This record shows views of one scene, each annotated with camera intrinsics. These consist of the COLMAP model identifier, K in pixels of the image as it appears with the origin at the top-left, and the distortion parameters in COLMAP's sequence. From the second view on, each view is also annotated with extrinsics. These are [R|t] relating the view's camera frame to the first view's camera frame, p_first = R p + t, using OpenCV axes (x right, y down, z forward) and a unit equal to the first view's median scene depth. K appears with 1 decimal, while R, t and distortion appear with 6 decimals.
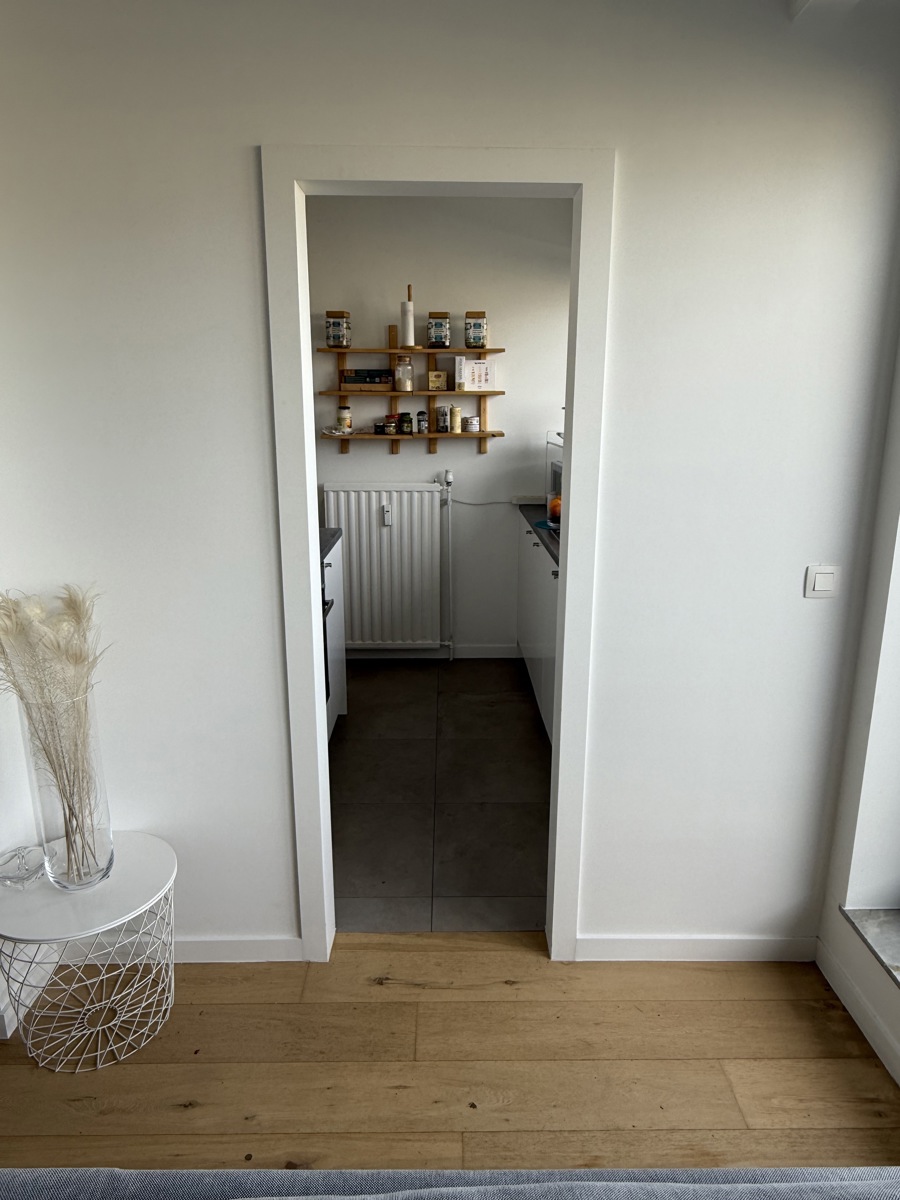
lens RADIAL K [[783.8, 0, 450.0], [0, 783.8, 600.3], [0, 0, 1]] dist [-0.000046, 0.000279]
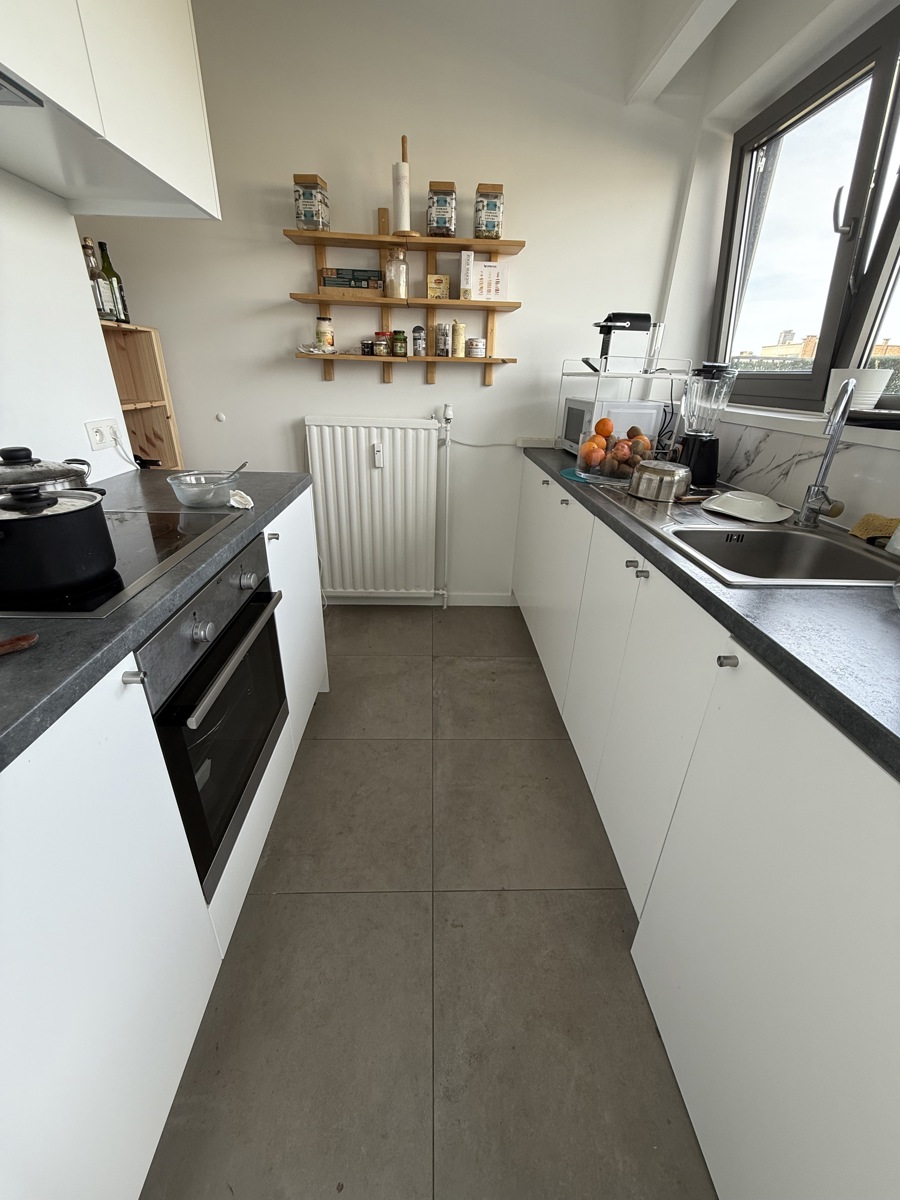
lens RADIAL K [[482.6, 0, 450.0], [0, 482.6, 599.3], [0, 0, 1]] dist [0.000727, -0.000156]
pose [[0.999115, 0.016483, 0.038686, -0.017469], [-0.023384, 0.982394, 0.185354, -0.053249], [-0.034950, -0.186094, 0.981910, 0.440851]]
